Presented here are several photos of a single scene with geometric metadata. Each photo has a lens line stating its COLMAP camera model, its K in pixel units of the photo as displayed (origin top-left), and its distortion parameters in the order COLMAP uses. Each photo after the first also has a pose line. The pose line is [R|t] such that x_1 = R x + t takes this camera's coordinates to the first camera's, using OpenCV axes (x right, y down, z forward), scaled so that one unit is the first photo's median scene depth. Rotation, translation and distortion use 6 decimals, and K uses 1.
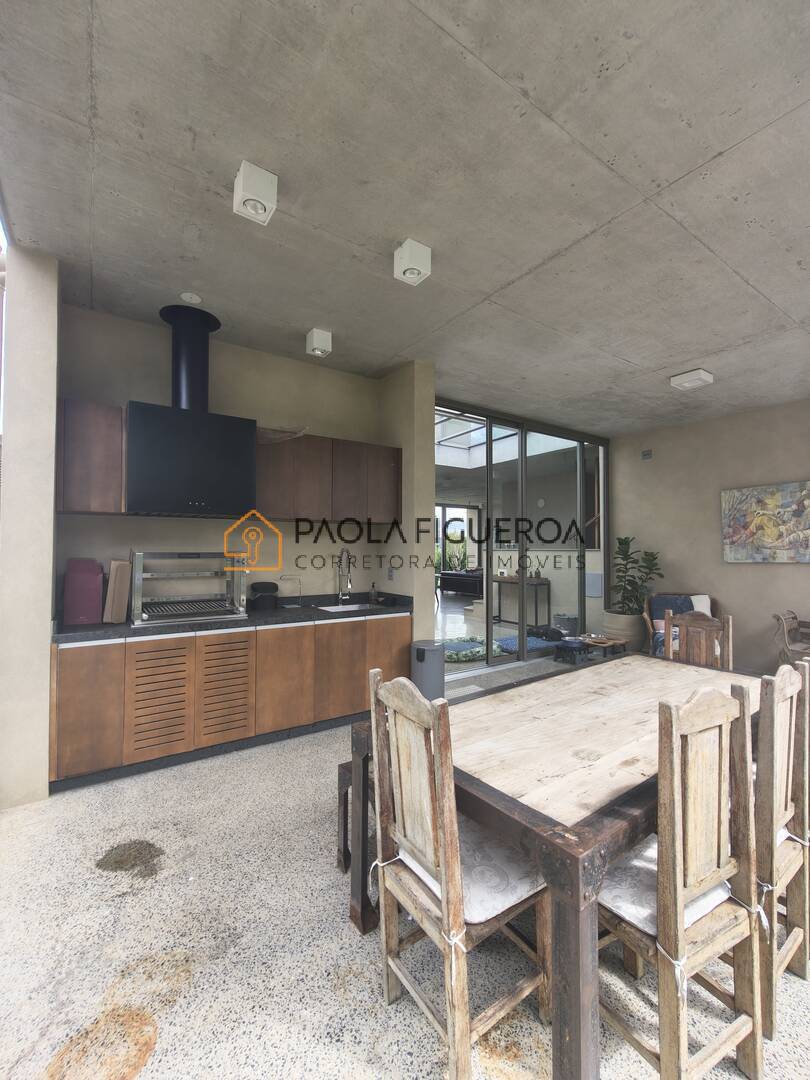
lens RADIAL K [[462.2, 0, 410.5], [0, 462.2, 539.5], [0, 0, 1]] dist [0.001445, -0.001321]
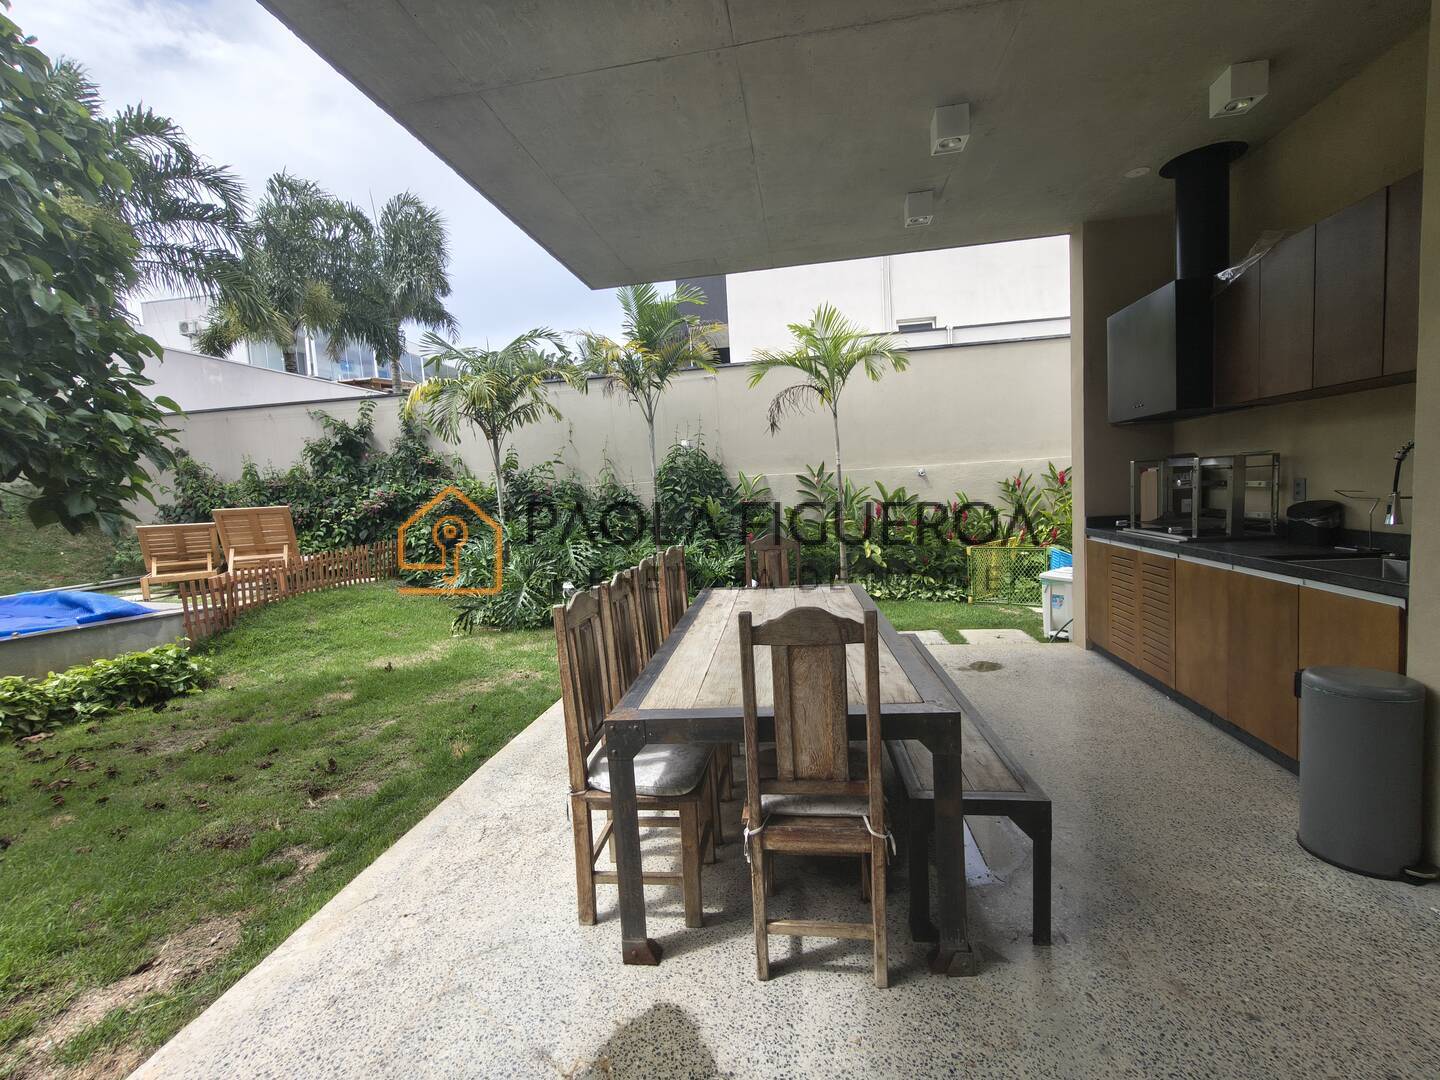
lens RADIAL K [[616.2, 0, 722.6], [0, 616.2, 537.2], [0, 0, 1]] dist [0.001445, -0.001321]
pose [[-0.682190, 0.097851, -0.724597, 1.033215], [0.074234, 0.995153, 0.064497, 0.038358], [0.727396, -0.009791, -0.686148, 1.270532]]
